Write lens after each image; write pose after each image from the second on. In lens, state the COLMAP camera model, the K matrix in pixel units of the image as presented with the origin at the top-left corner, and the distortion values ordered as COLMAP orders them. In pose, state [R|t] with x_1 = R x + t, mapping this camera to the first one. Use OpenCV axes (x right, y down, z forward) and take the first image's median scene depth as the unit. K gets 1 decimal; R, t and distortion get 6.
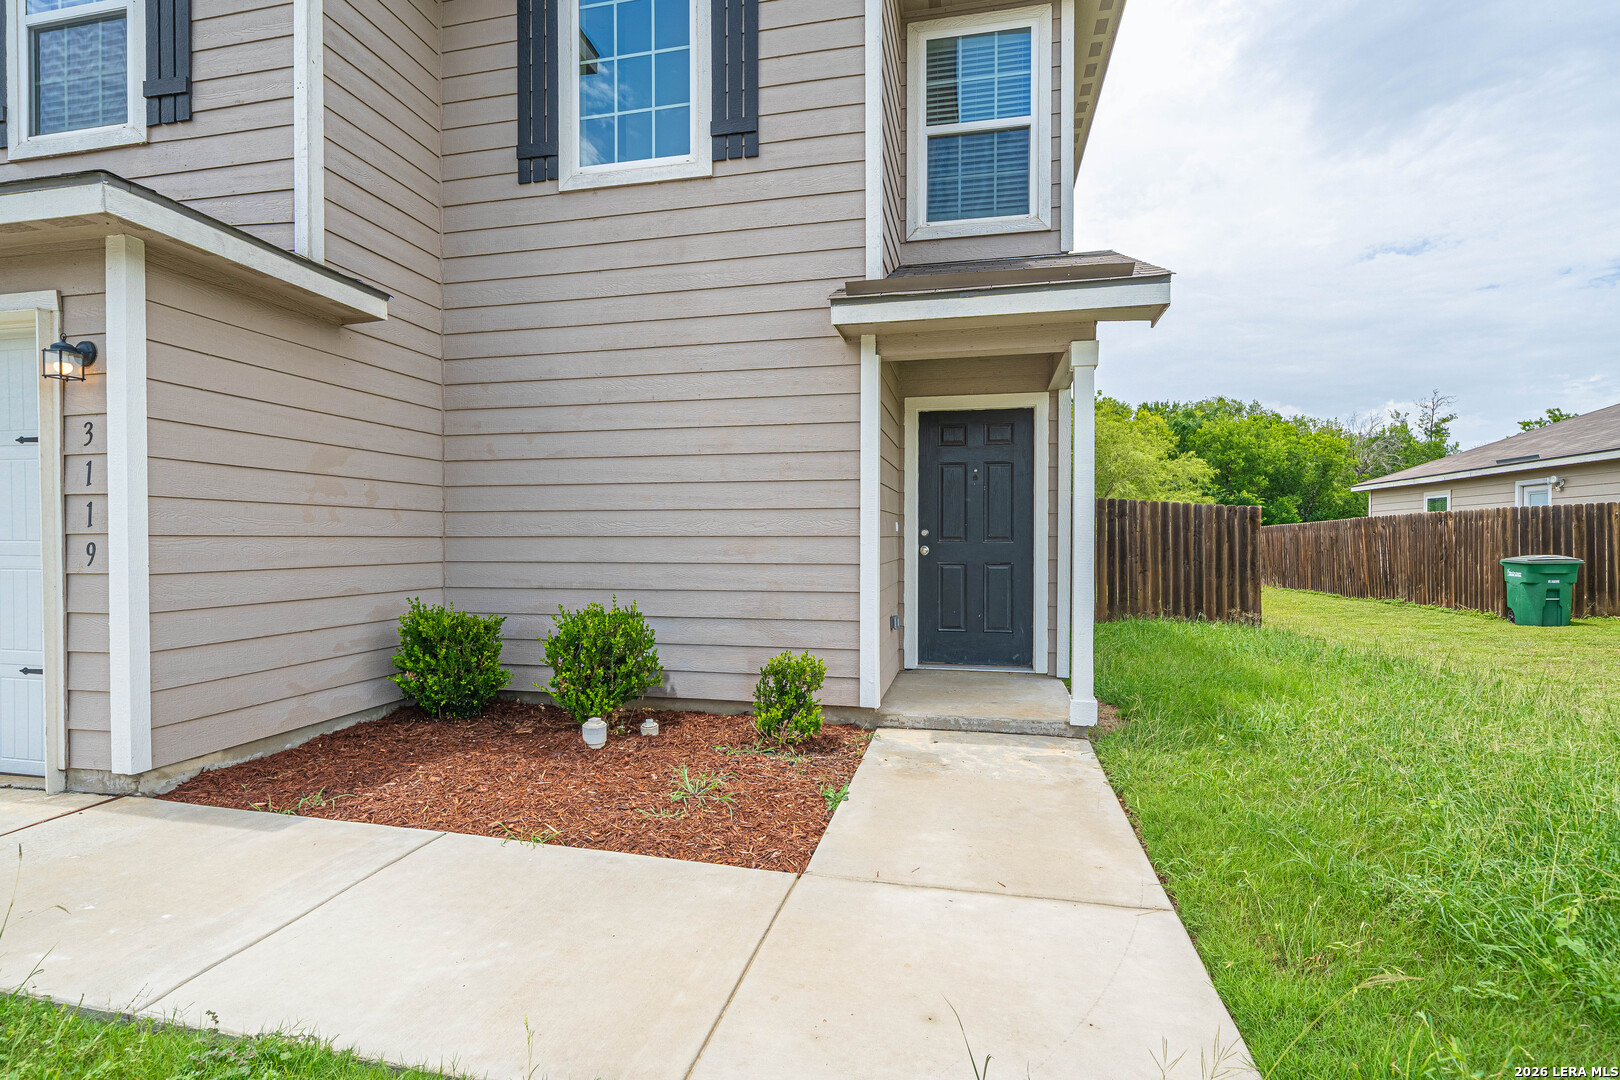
lens RADIAL K [[799.9, 0, 801.5], [0, 799.9, 551.3], [0, 0, 1]] dist [0.001091, -0.000066]
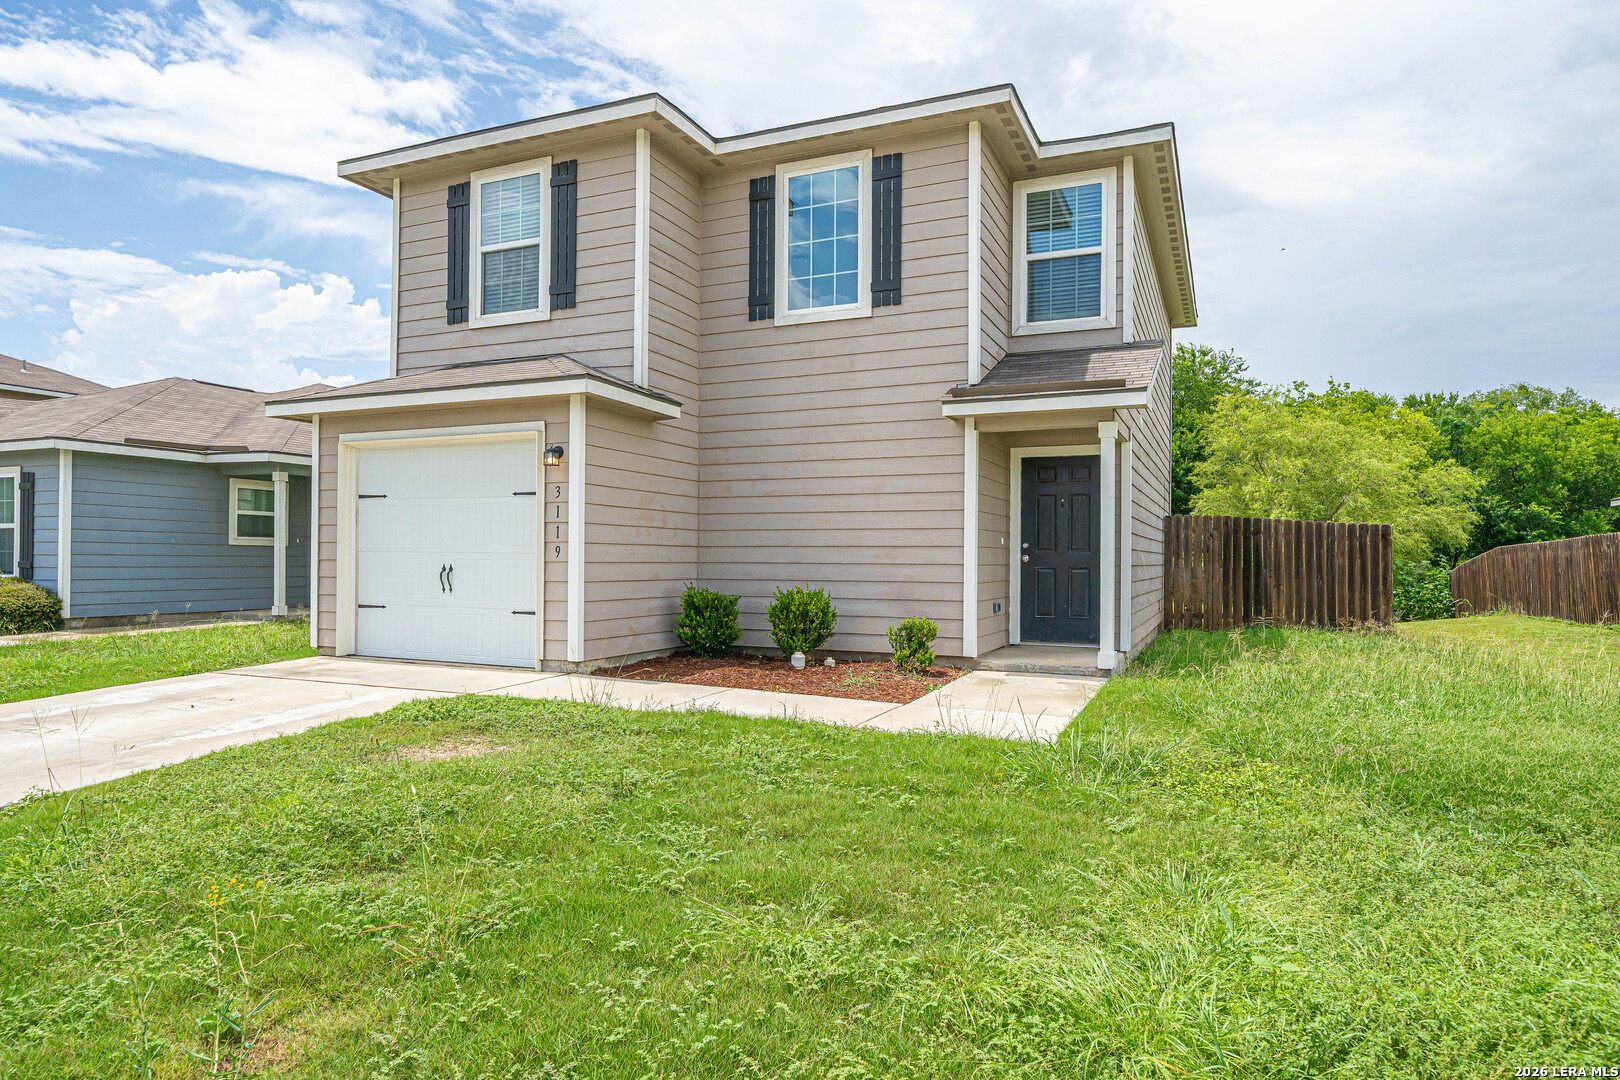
lens RADIAL K [[966.1, 0, 802.3], [0, 966.1, 551.3], [0, 0, 1]] dist [0.005958, 0.000069]
pose [[0.980457, 0.005435, -0.196658, 0.126061], [-0.010300, 0.999665, -0.023726, 0.036156], [0.196463, 0.025288, 0.980185, -0.844398]]
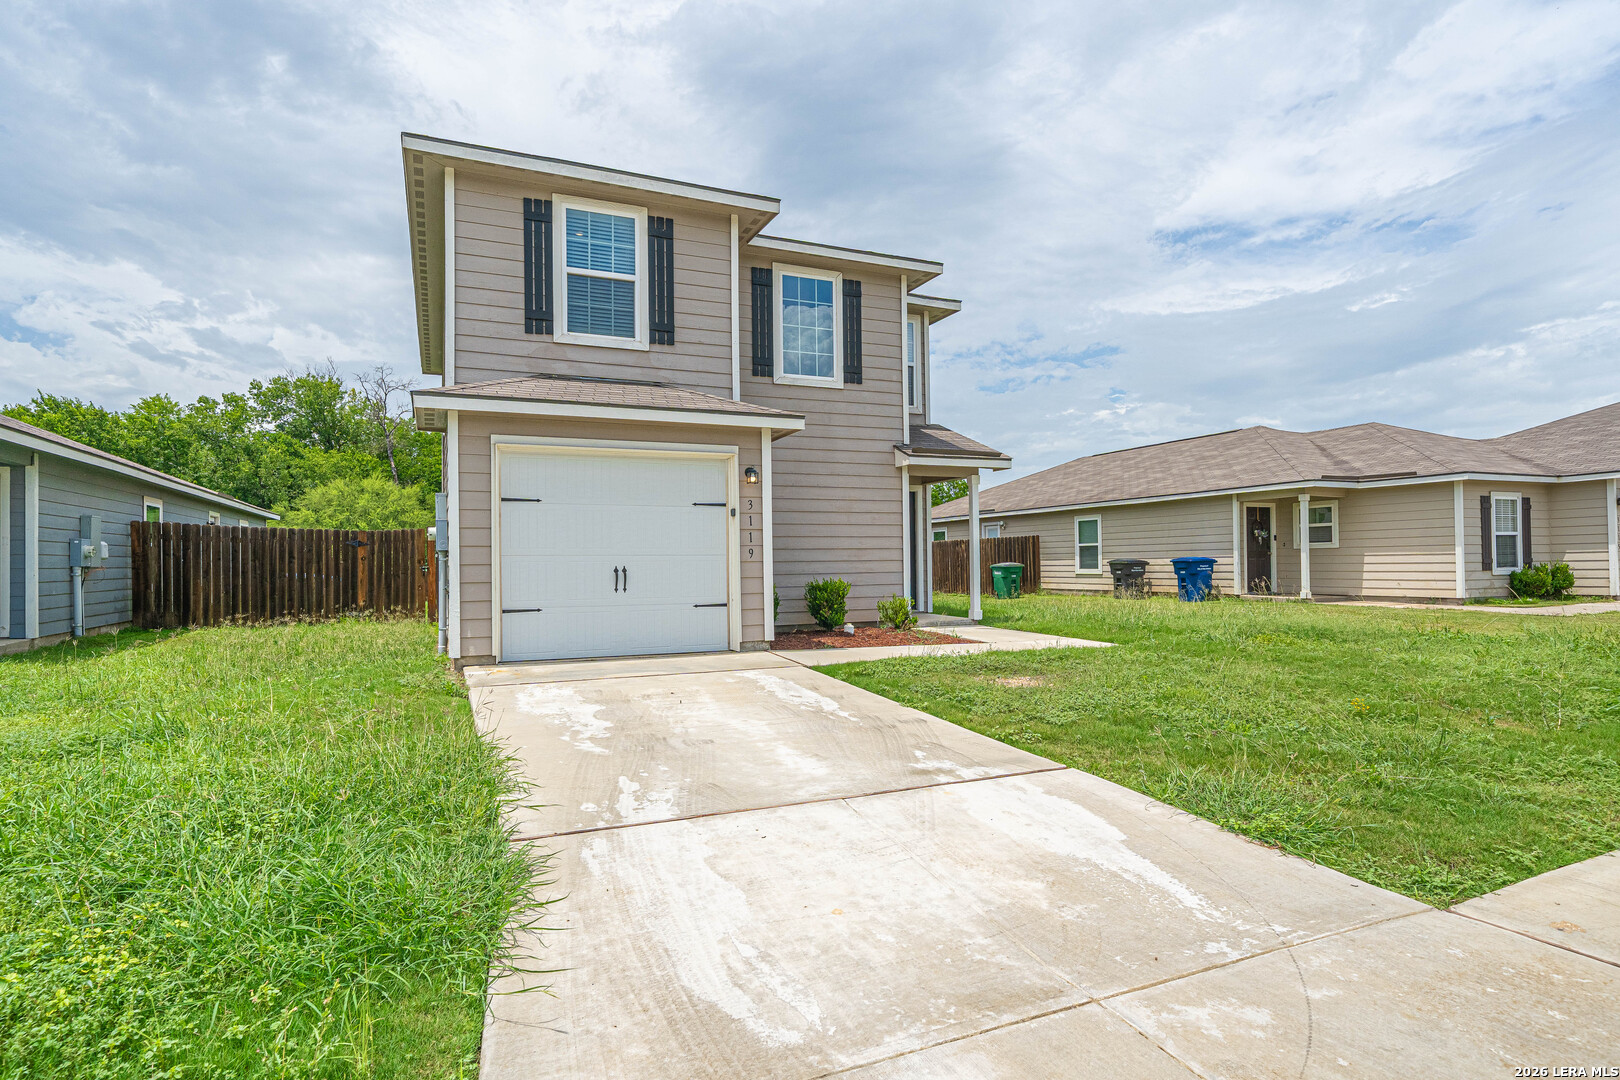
lens RADIAL K [[843.0, 0, 806.7], [0, 843.0, 543.6], [0, 0, 1]] dist [0.025677, -0.009445]
pose [[0.804940, 0.004261, 0.593341, -1.552450], [0.019835, 0.999222, -0.034085, 0.043756], [-0.593025, 0.039205, 0.804229, -0.807179]]
